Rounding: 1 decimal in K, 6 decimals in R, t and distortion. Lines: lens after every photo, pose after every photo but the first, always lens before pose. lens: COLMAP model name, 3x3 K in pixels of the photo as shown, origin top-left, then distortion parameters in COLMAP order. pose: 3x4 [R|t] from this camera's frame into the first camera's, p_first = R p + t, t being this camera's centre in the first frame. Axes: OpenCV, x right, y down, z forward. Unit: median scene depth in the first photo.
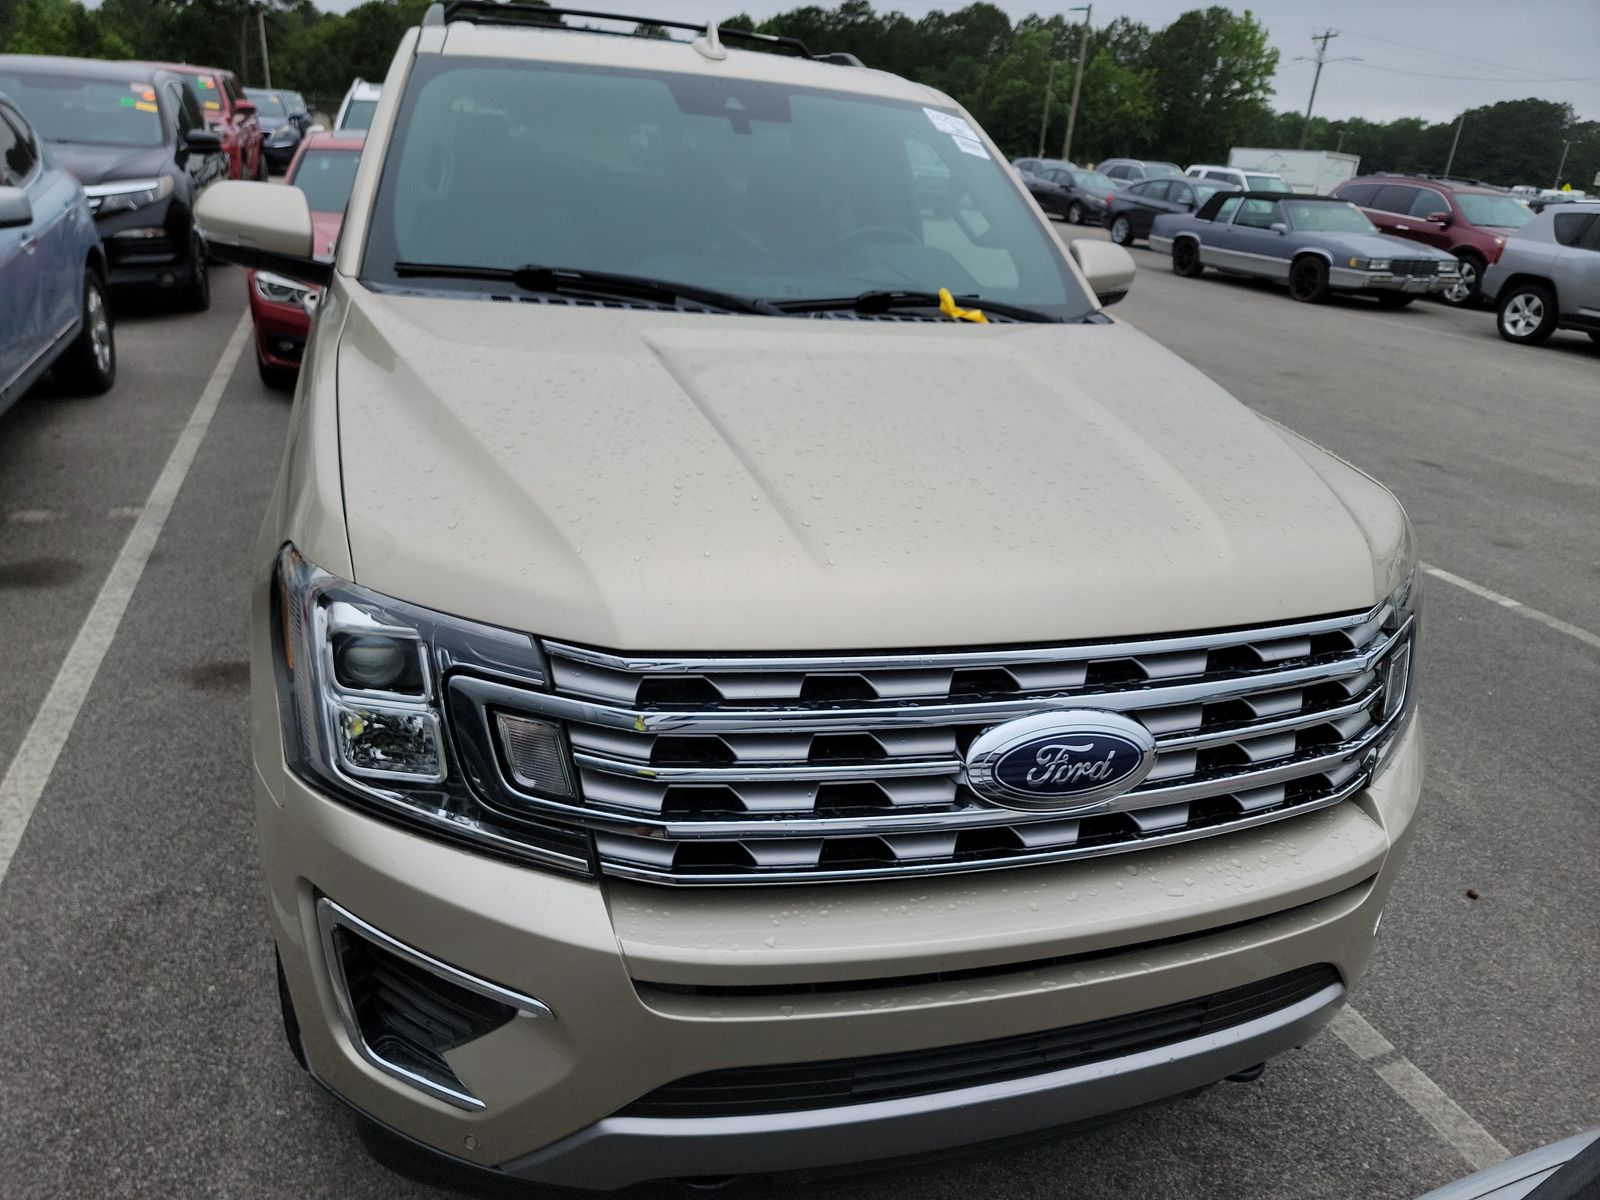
lens RADIAL K [[1111.9, 0, 800.0], [0, 1111.9, 600.0], [0, 0, 1]] dist [0.050980, -0.053485]
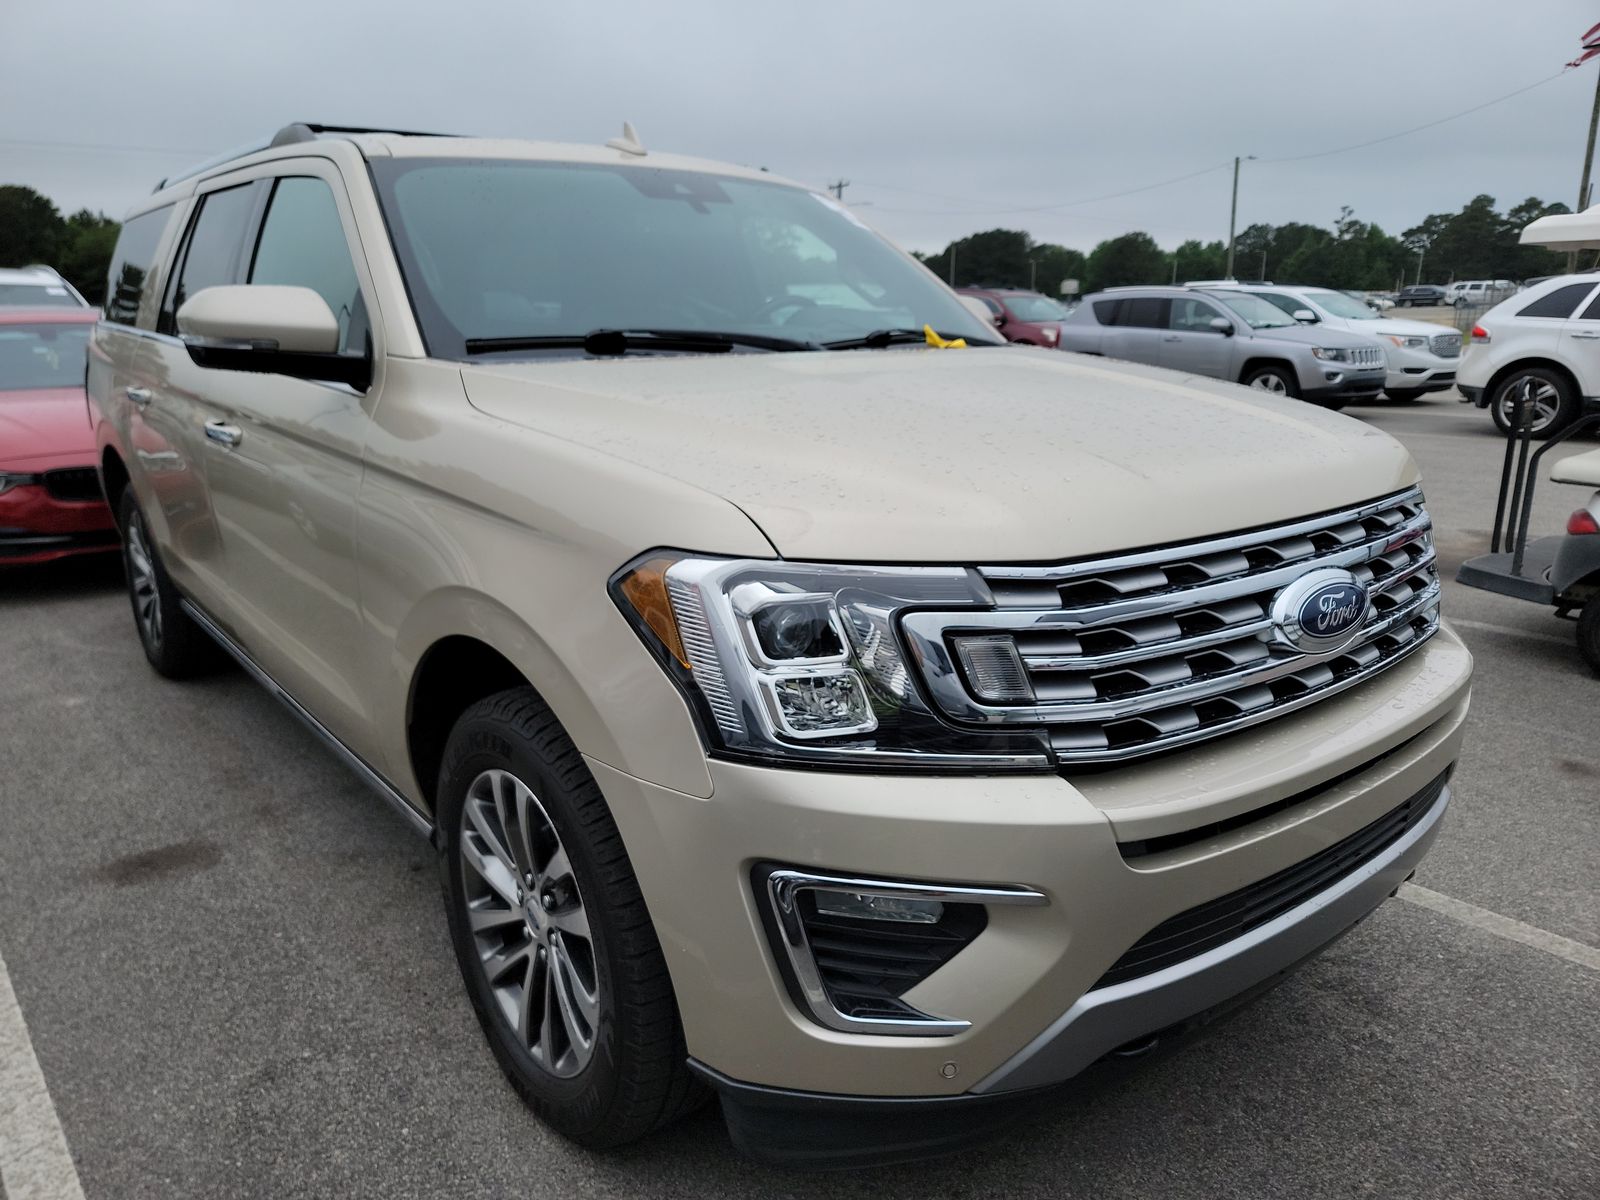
lens RADIAL K [[1092.2, 0, 800.0], [0, 1092.2, 630.2], [0, 0, 1]] dist [0.087344, -0.092203]
pose [[0.930215, -0.180688, 0.319456, -0.496020], [0.210563, 0.975657, -0.061287, 0.083833], [-0.300605, 0.124276, 0.945617, 0.010533]]
